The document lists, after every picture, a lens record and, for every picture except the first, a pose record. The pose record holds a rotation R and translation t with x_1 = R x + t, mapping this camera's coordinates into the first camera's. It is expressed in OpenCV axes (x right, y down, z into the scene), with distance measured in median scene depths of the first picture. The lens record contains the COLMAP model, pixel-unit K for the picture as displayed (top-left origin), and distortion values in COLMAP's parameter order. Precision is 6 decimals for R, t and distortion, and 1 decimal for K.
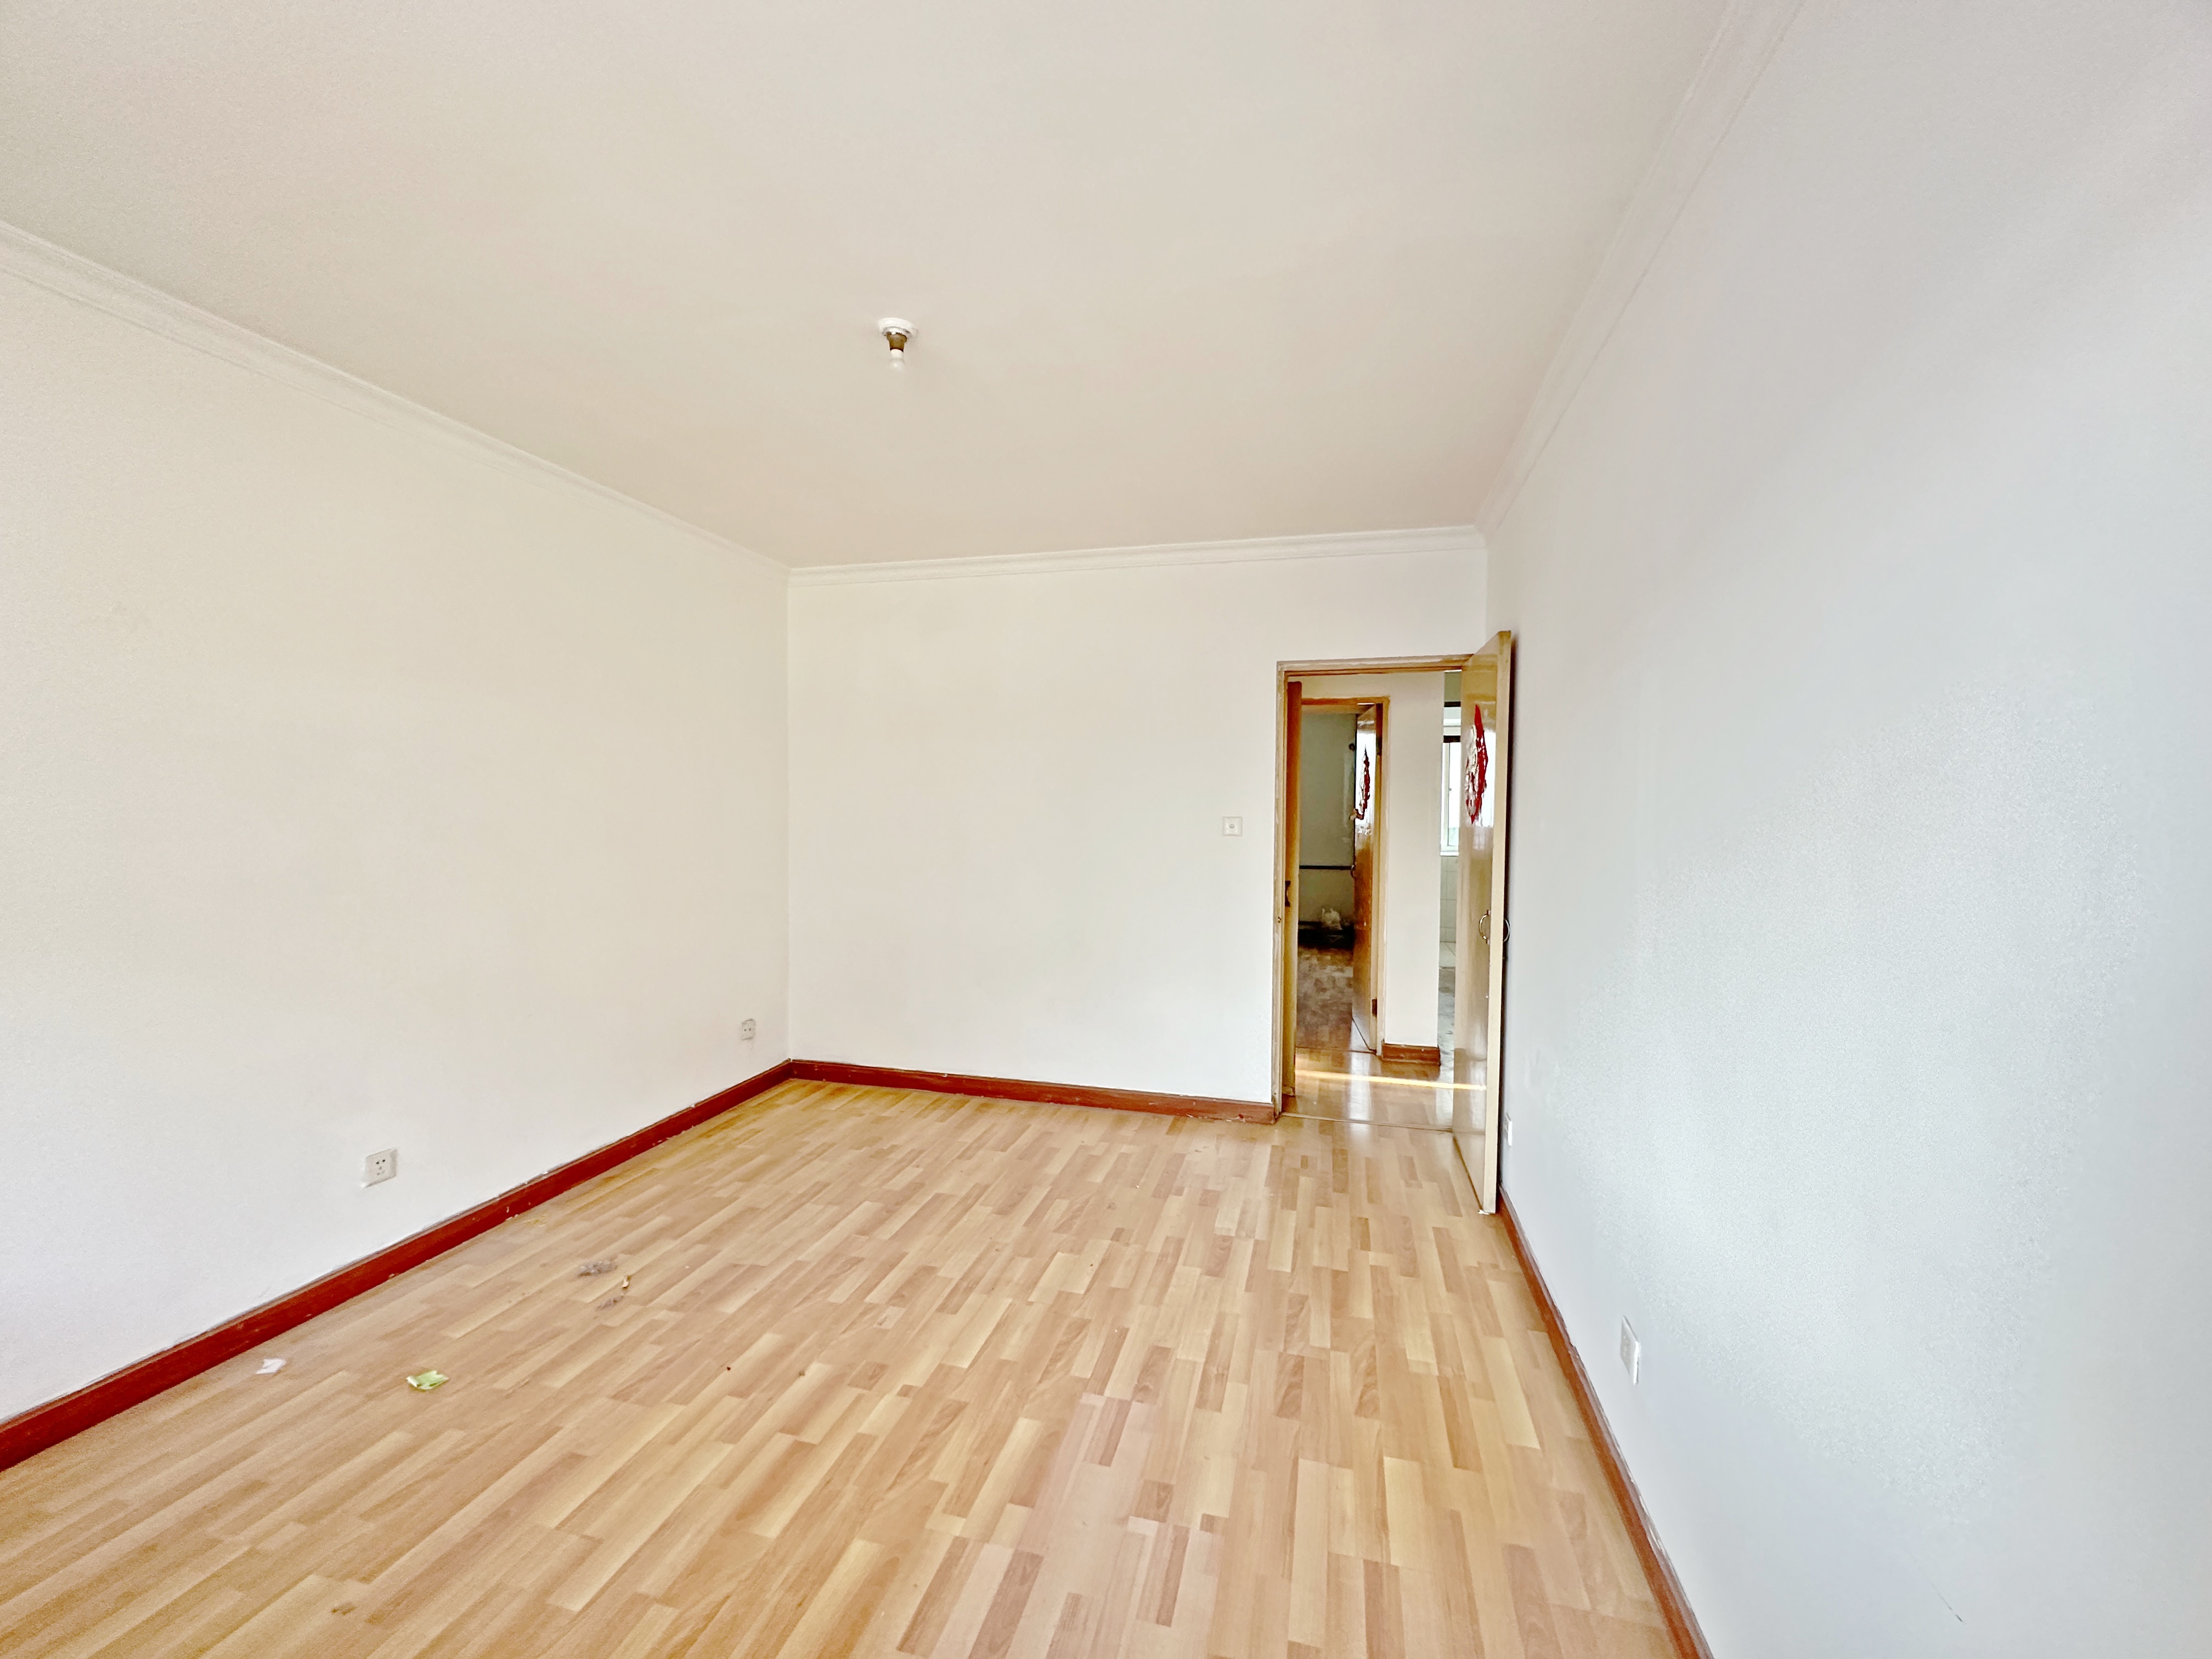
lens RADIAL K [[888.0, 0, 1100.9], [0, 888.0, 828.9], [0, 0, 1]] dist [-0.001490, 0.000129]
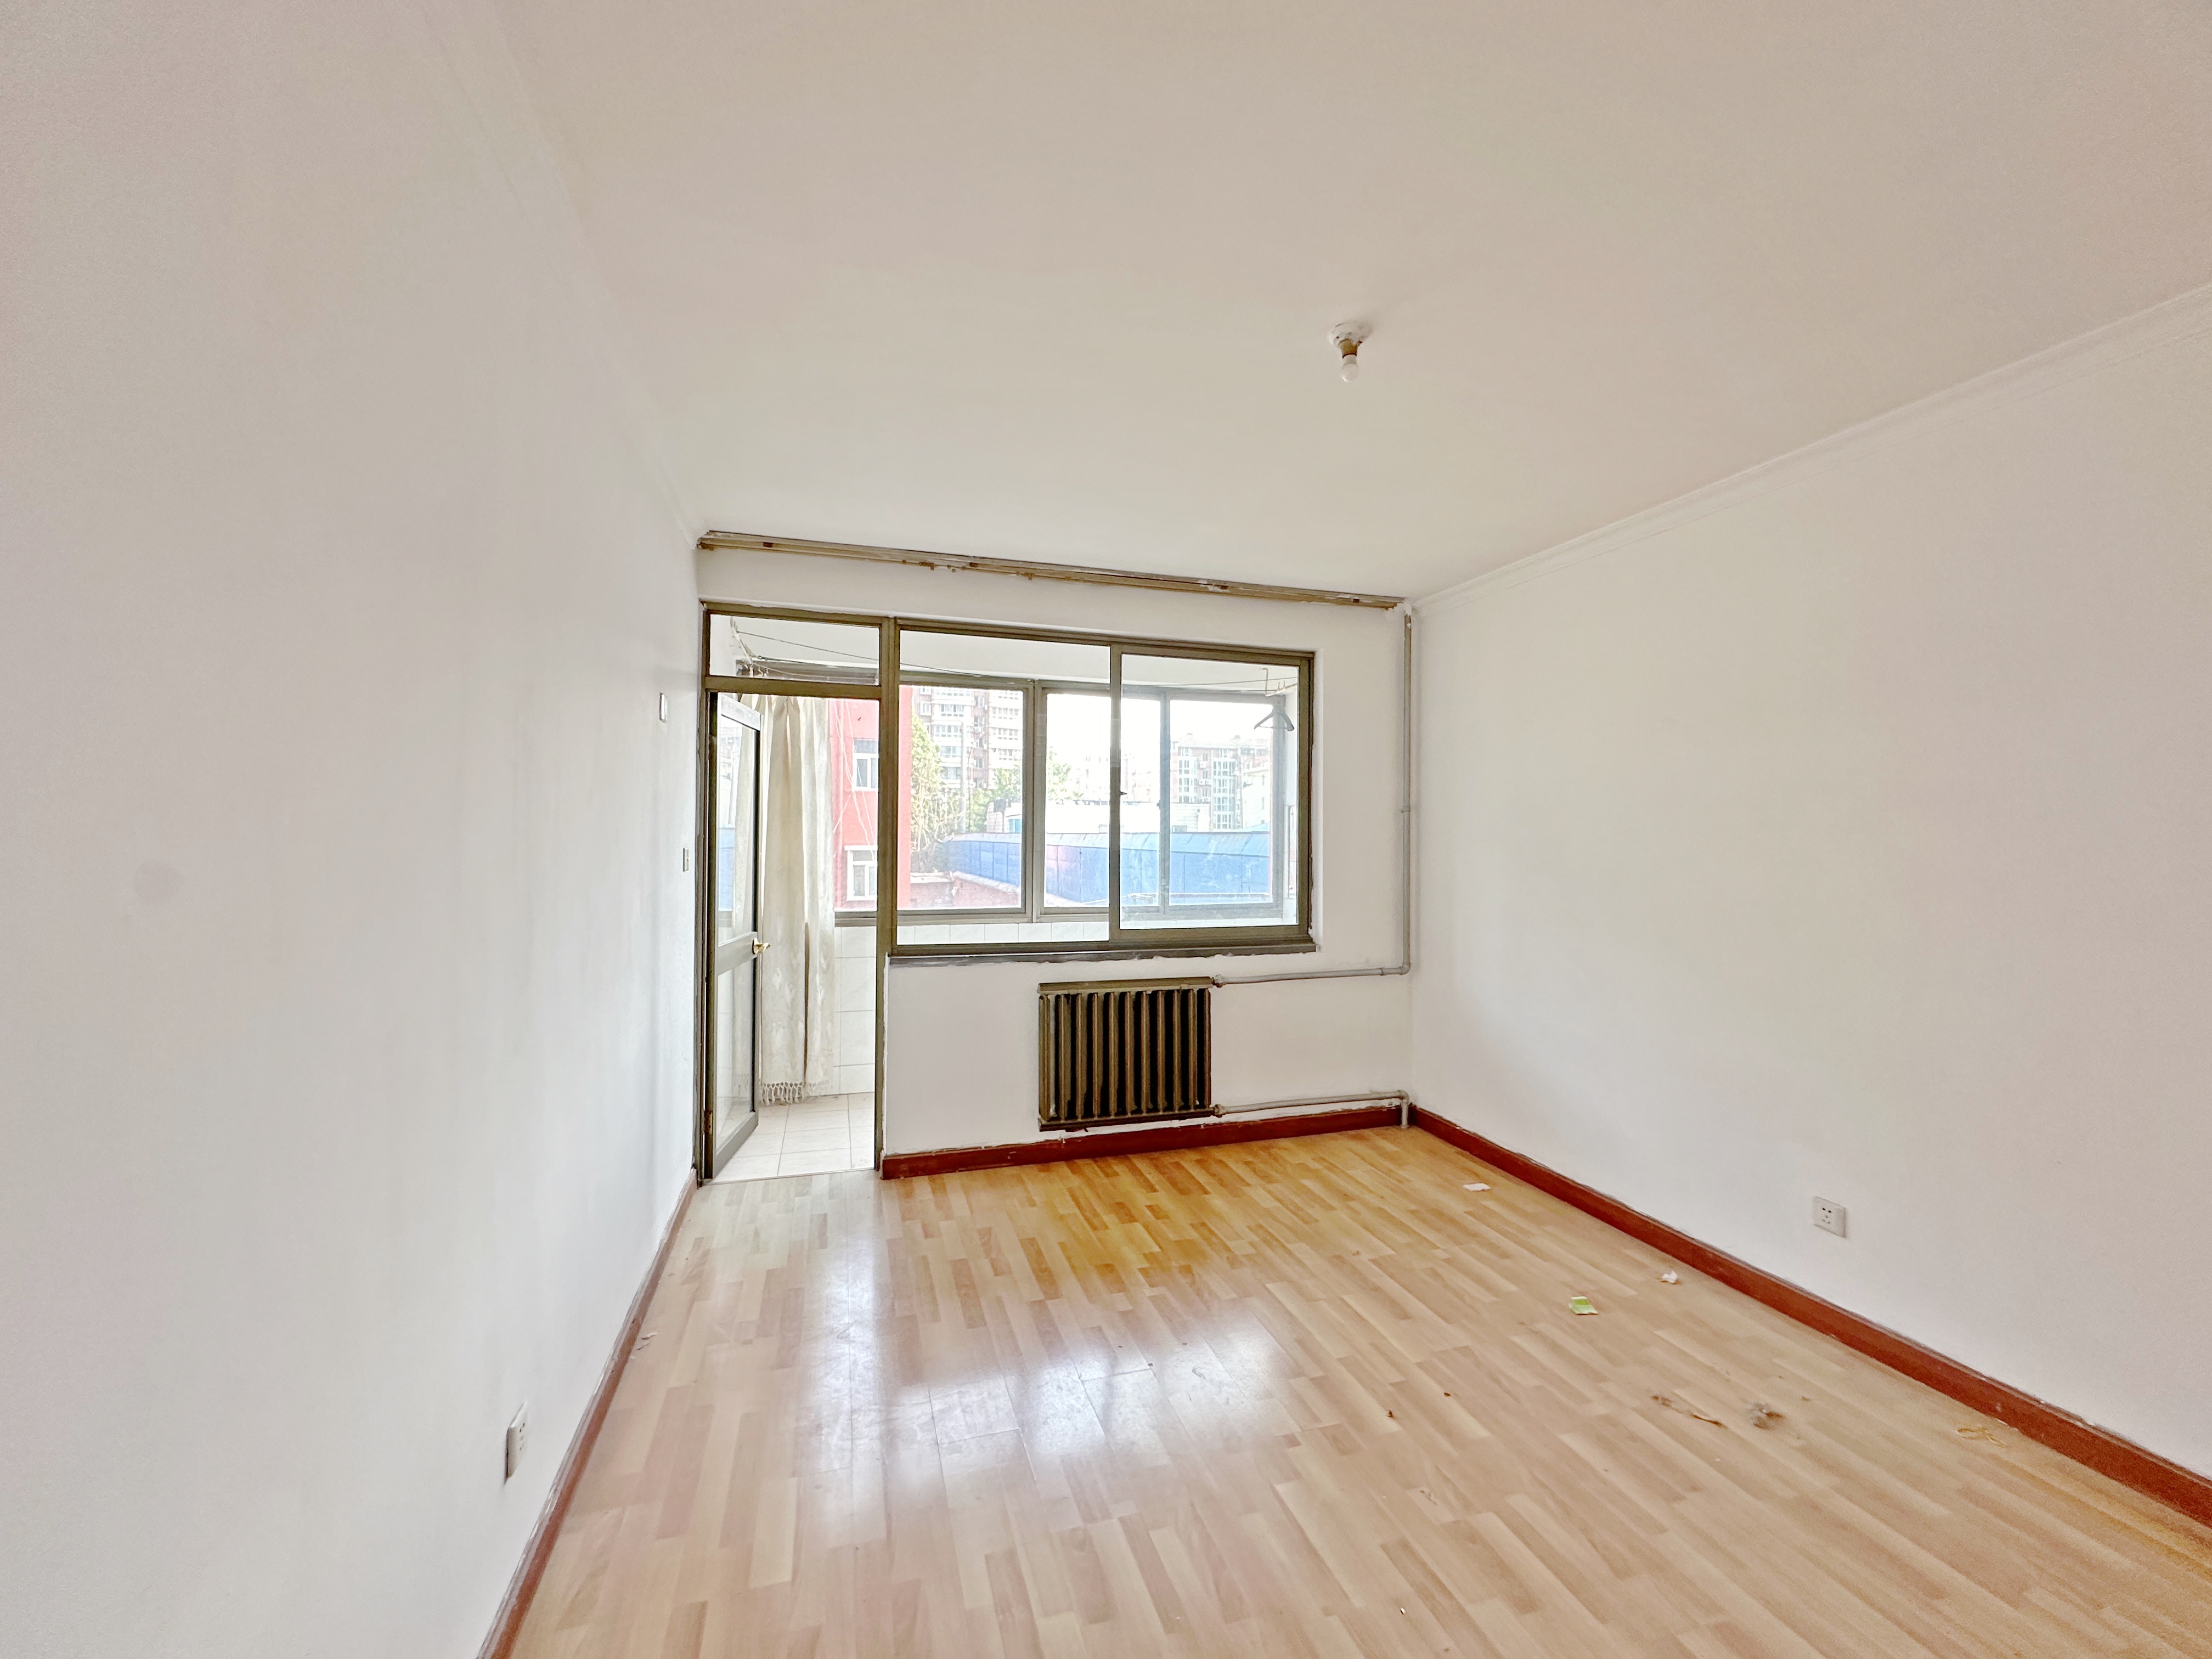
lens RADIAL K [[888.0, 0, 1116.8], [0, 888.0, 819.2], [0, 0, 1]] dist [-0.001490, 0.000129]
pose [[-0.846196, -0.027239, -0.532175, 0.430692], [-0.029891, 0.999547, -0.003633, -0.035510], [0.532033, 0.012833, -0.846626, 1.537902]]
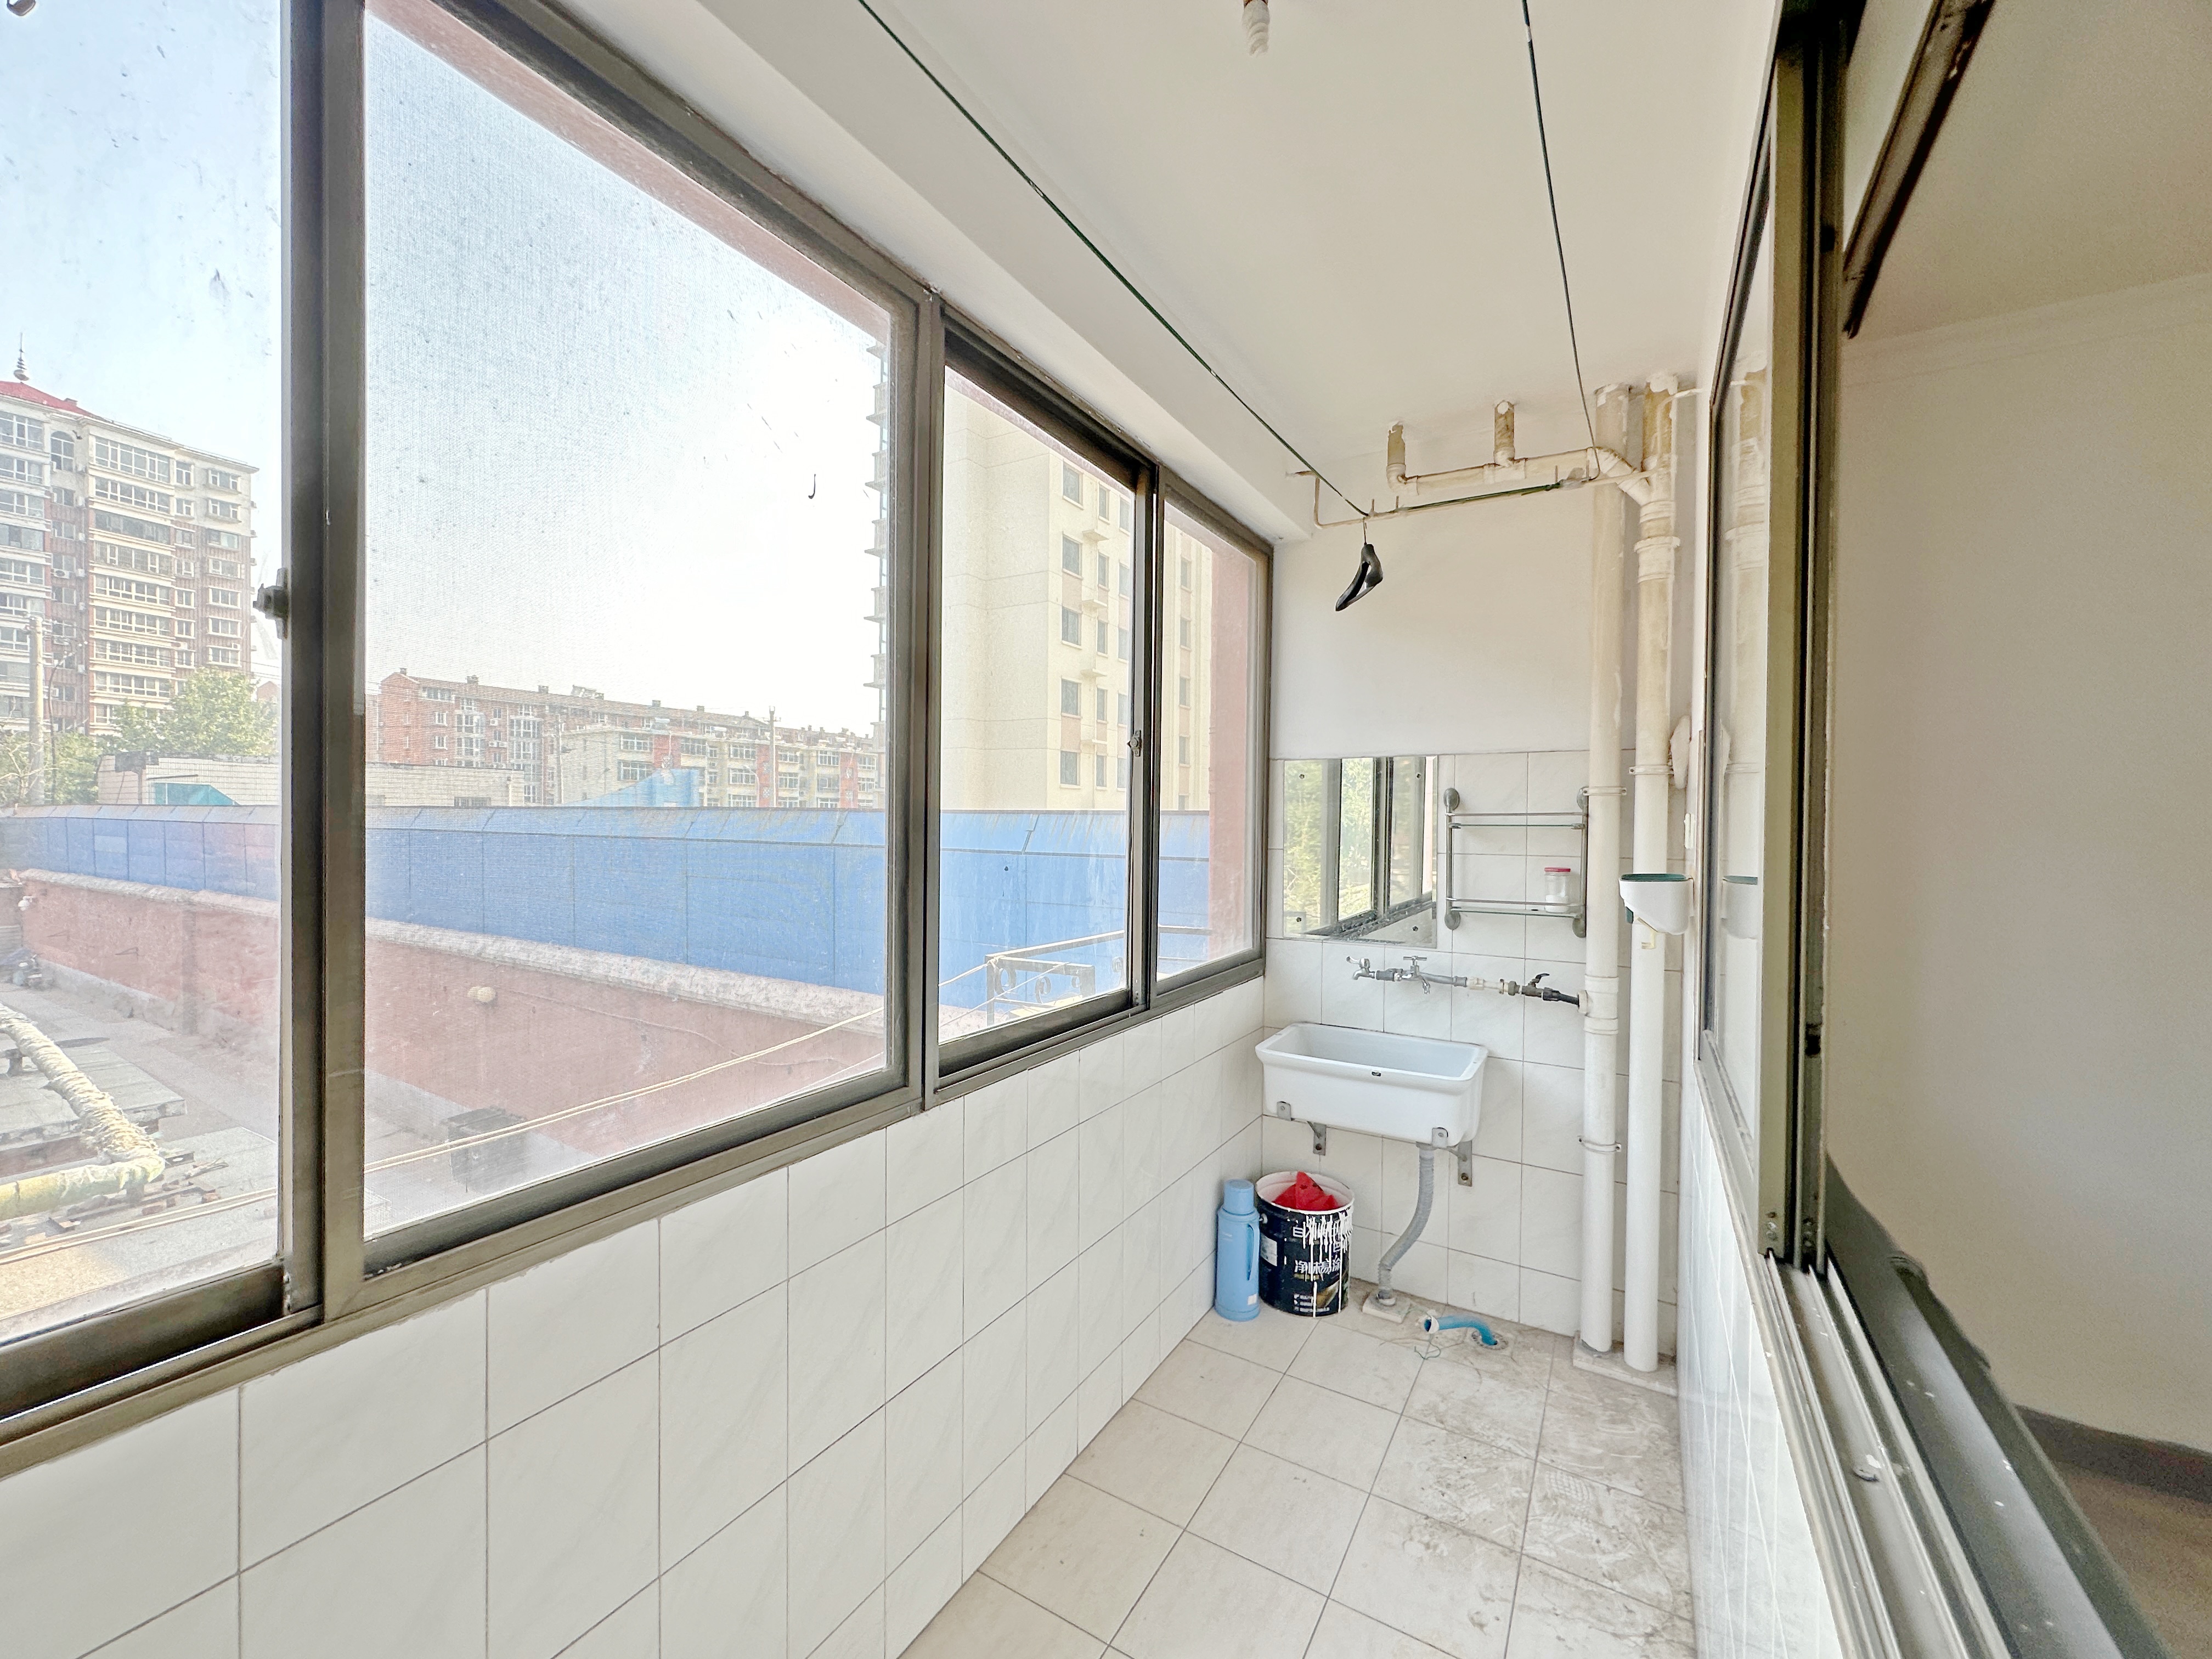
lens RADIAL K [[888.0, 0, 1102.7], [0, 888.0, 820.1], [0, 0, 1]] dist [-0.001490, 0.000129]
pose [[-0.288729, -0.012572, -0.957328, 0.286227], [-0.037251, 0.999304, -0.001888, -0.022099], [0.956686, 0.035116, -0.288997, 0.955006]]
